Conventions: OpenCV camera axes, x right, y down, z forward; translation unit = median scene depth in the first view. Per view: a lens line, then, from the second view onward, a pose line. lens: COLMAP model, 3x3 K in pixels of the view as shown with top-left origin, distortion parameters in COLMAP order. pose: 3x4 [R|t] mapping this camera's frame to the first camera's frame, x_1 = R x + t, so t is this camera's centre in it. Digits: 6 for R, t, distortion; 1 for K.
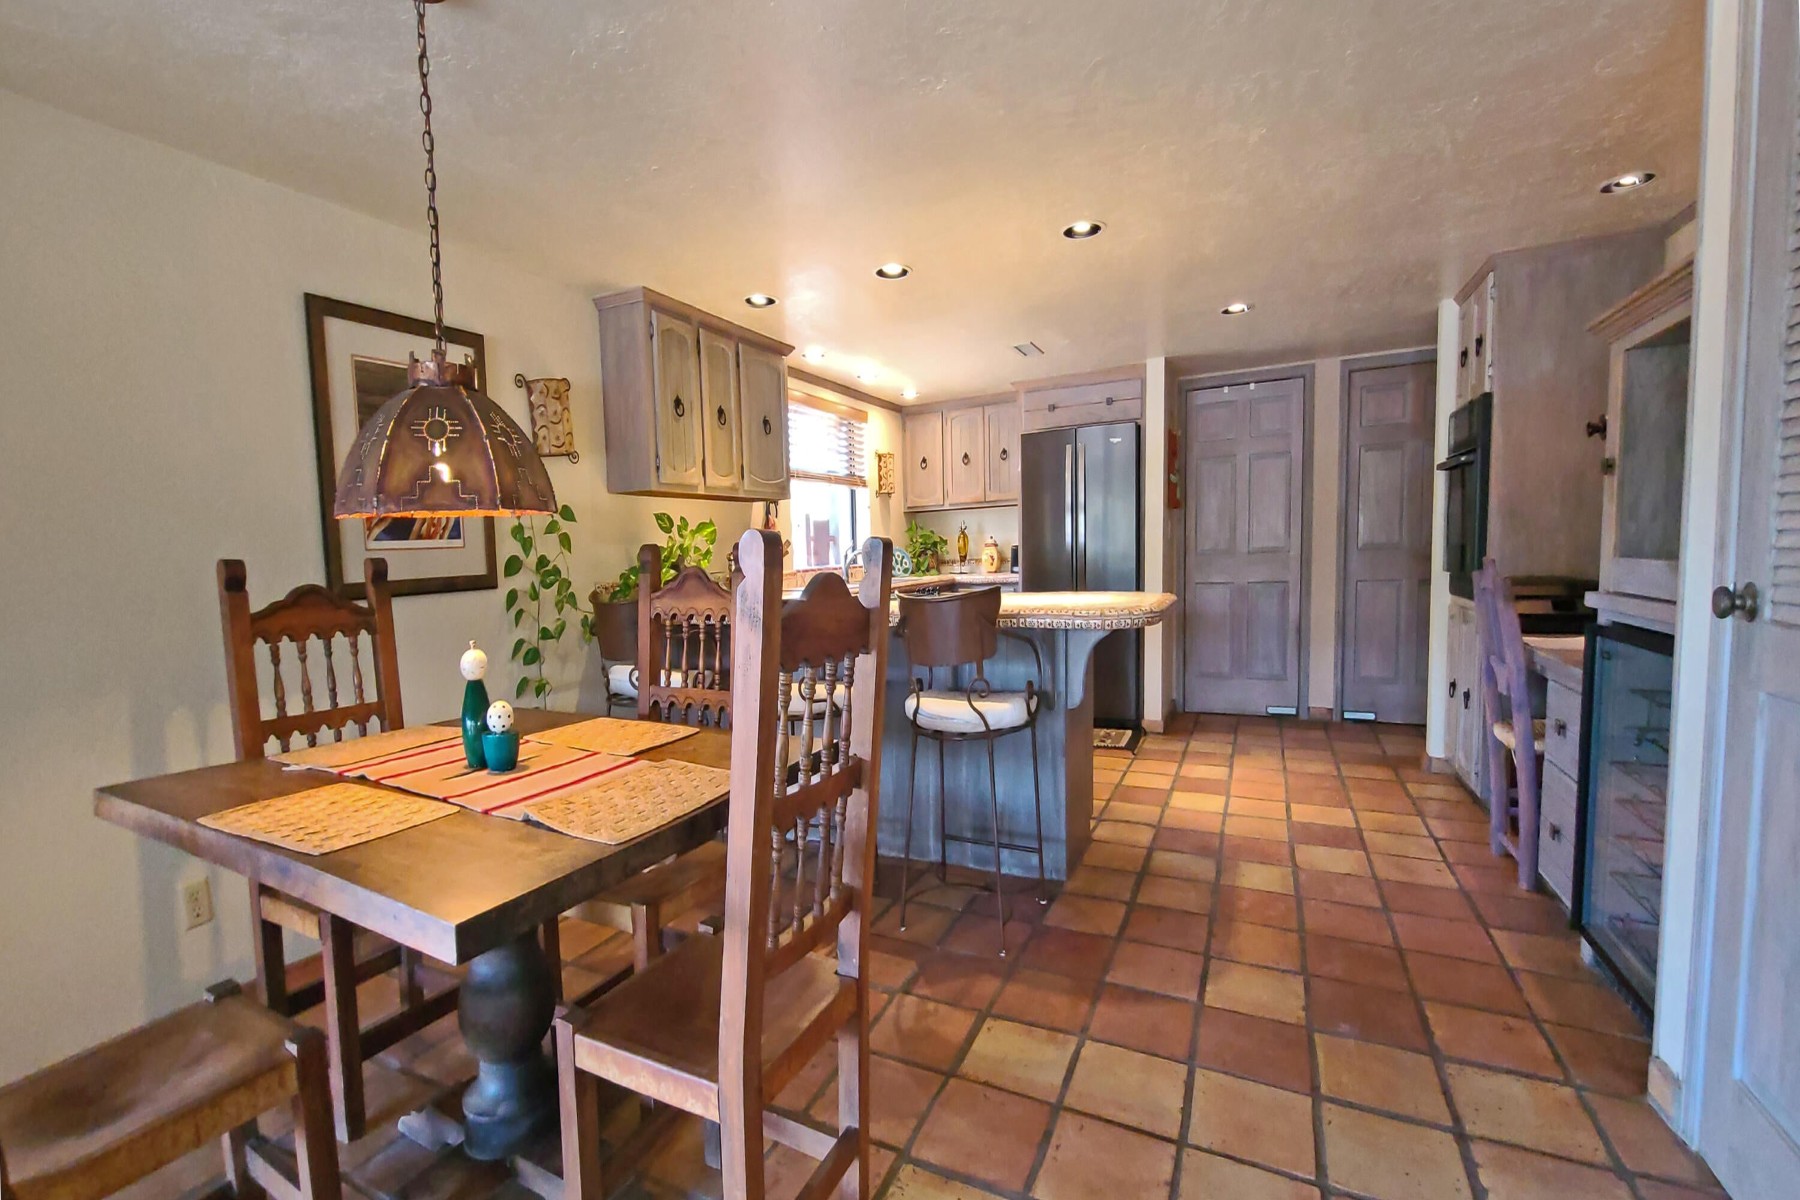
lens RADIAL K [[734.2, 0, 900.0], [0, 734.2, 600.0], [0, 0, 1]] dist [-0.000697, -0.000407]
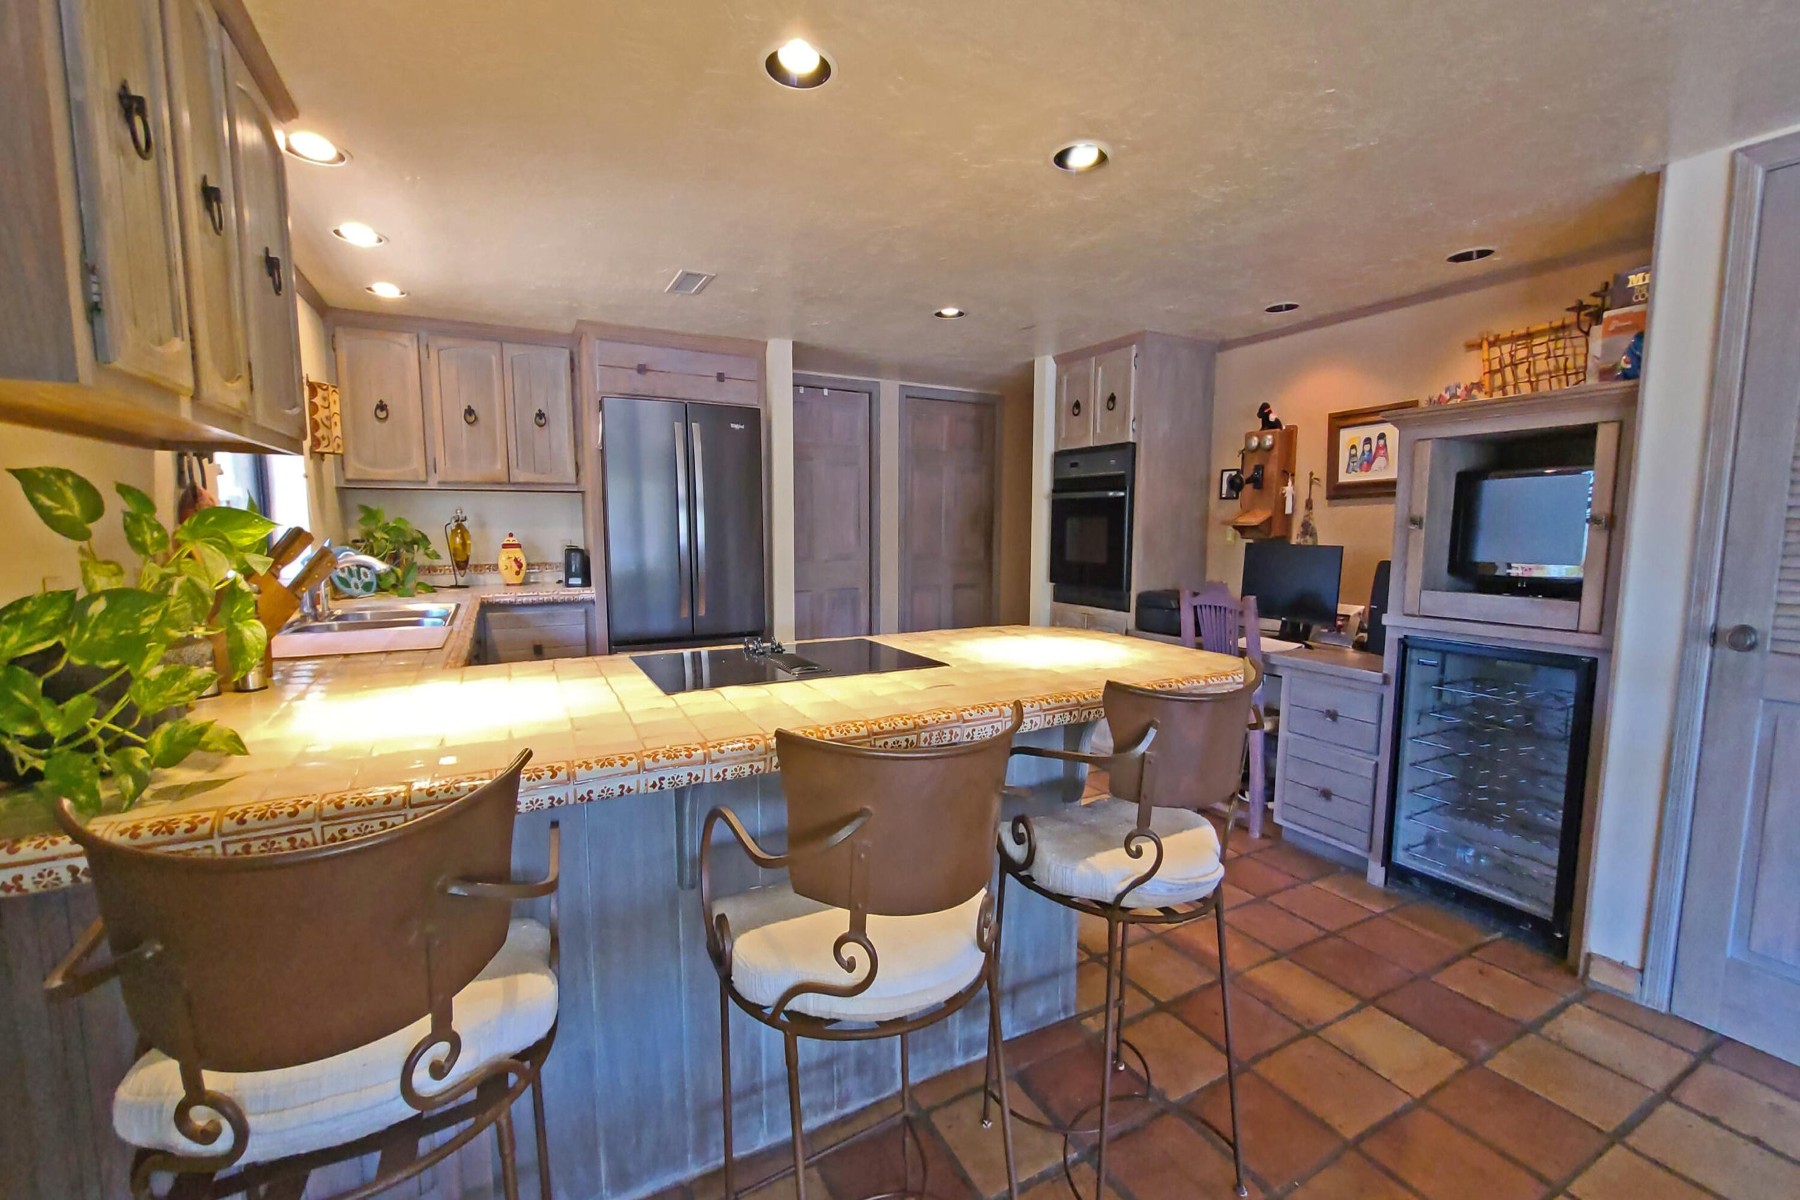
lens RADIAL K [[693.3, 0, 907.2], [0, 693.3, 592.9], [0, 0, 1]] dist [-0.001772, -0.000189]
pose [[0.583738, -0.041503, 0.810881, -0.347808], [0.031942, 0.999093, 0.028142, -0.065741], [-0.811314, 0.009474, 0.584534, 0.562979]]
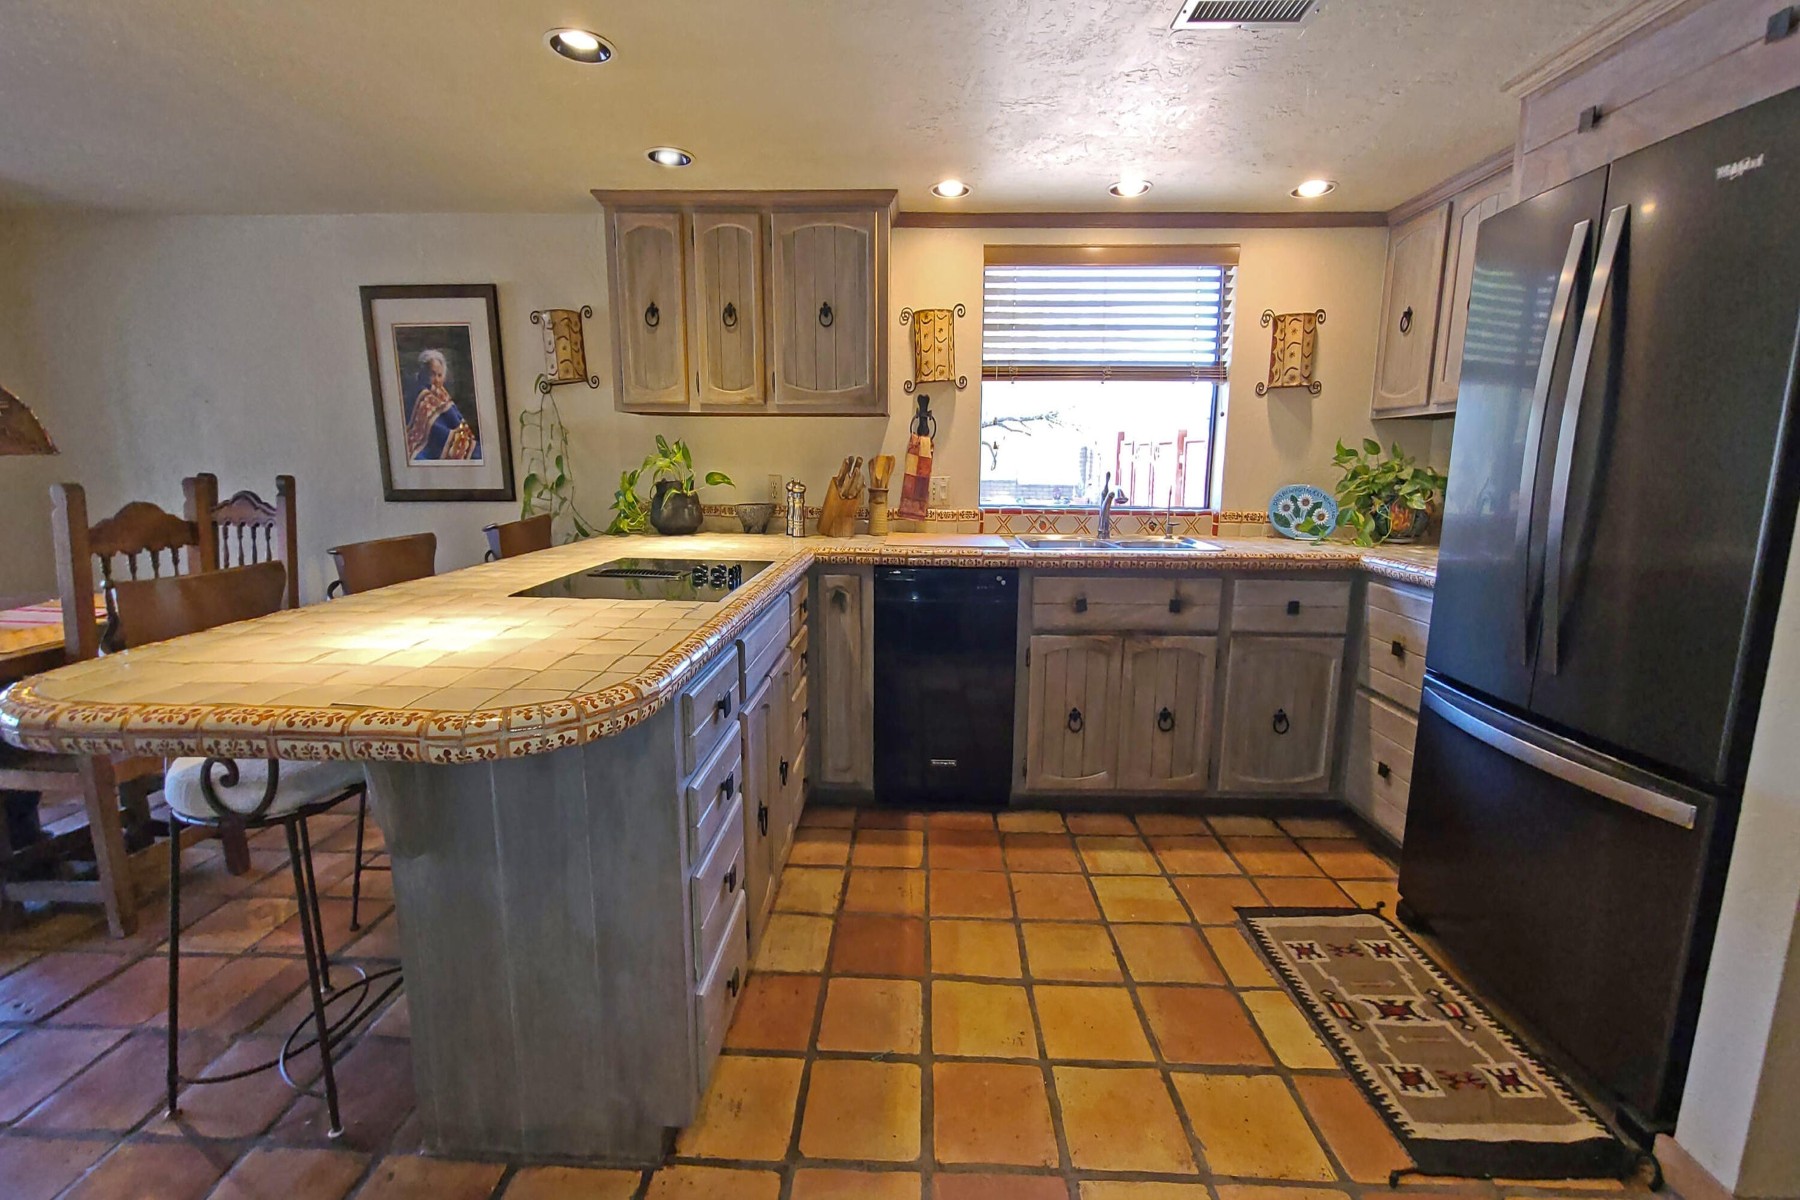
lens RADIAL K [[683.1, 0, 907.4], [0, 683.1, 557.1], [0, 0, 1]] dist [-0.000075, -0.000102]
pose [[0.432845, 0.159915, -0.887171, 0.601901], [-0.088988, 0.986913, 0.134477, -0.110025], [0.897065, 0.020740, 0.441411, 0.898842]]
